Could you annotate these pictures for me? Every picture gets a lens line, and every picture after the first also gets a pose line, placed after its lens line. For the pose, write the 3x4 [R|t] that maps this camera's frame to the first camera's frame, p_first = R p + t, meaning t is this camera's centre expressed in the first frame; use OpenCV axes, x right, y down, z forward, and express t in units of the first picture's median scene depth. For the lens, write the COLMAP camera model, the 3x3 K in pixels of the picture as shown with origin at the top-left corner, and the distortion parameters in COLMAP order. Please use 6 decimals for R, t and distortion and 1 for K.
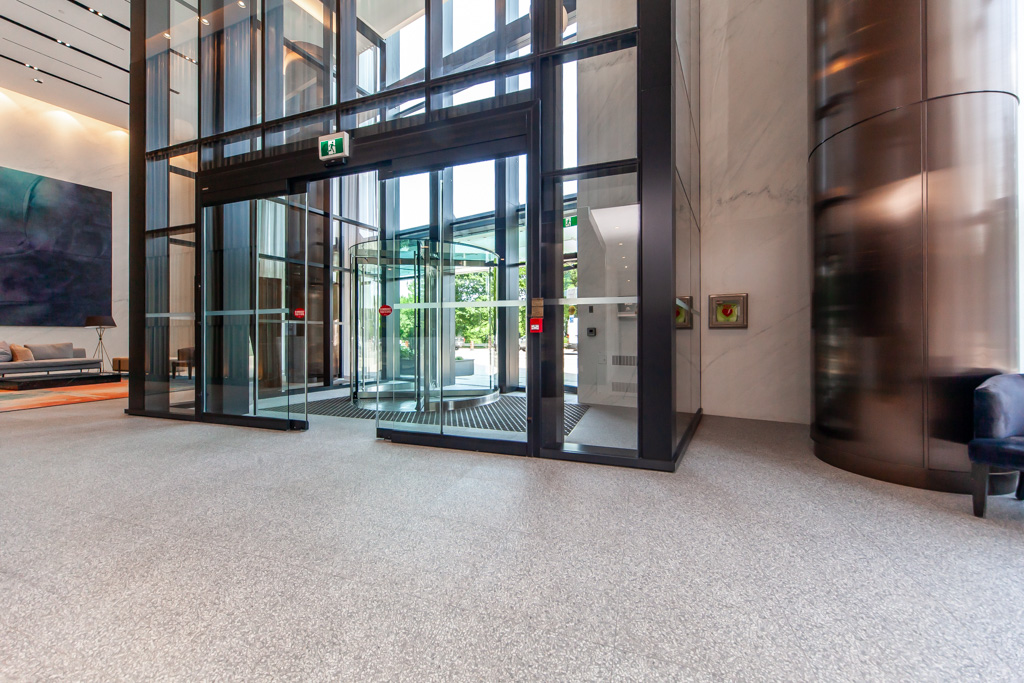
lens RADIAL K [[359.4, 0, 520.4], [0, 359.4, 333.4], [0, 0, 1]] dist [0.000940, -0.000205]
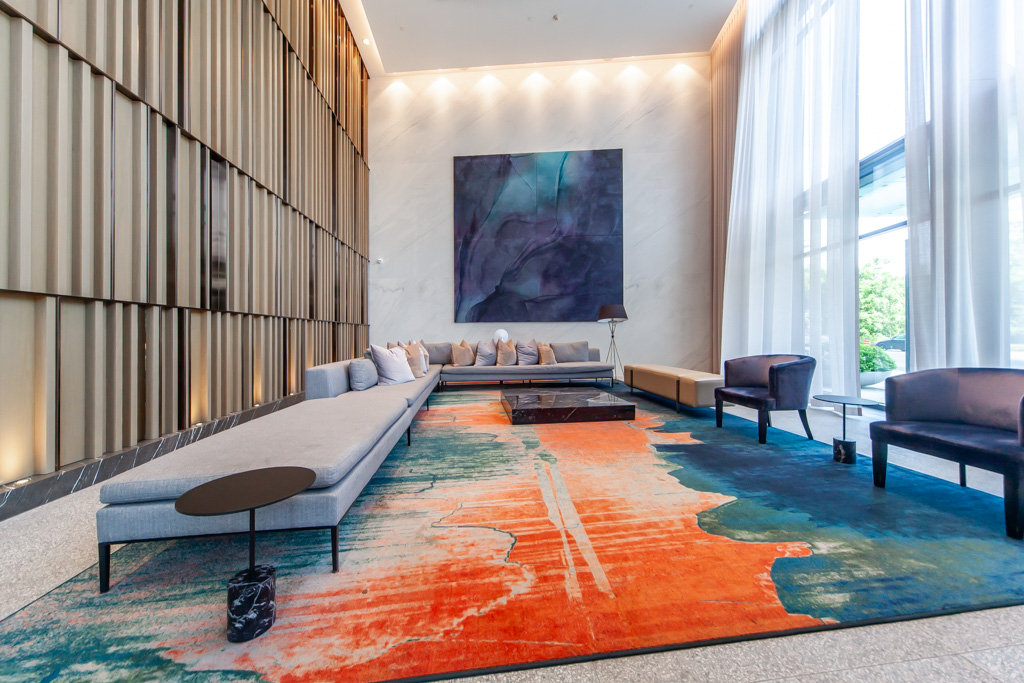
lens RADIAL K [[359.4, 0, 520.4], [0, 359.4, 333.4], [0, 0, 1]] dist [0.000940, -0.000205]
pose [[0.426907, -0.003253, -0.904290, -0.579477], [0.006426, 0.999979, -0.000563, 0.007920], [0.904273, -0.005571, 0.426919, 0.512626]]
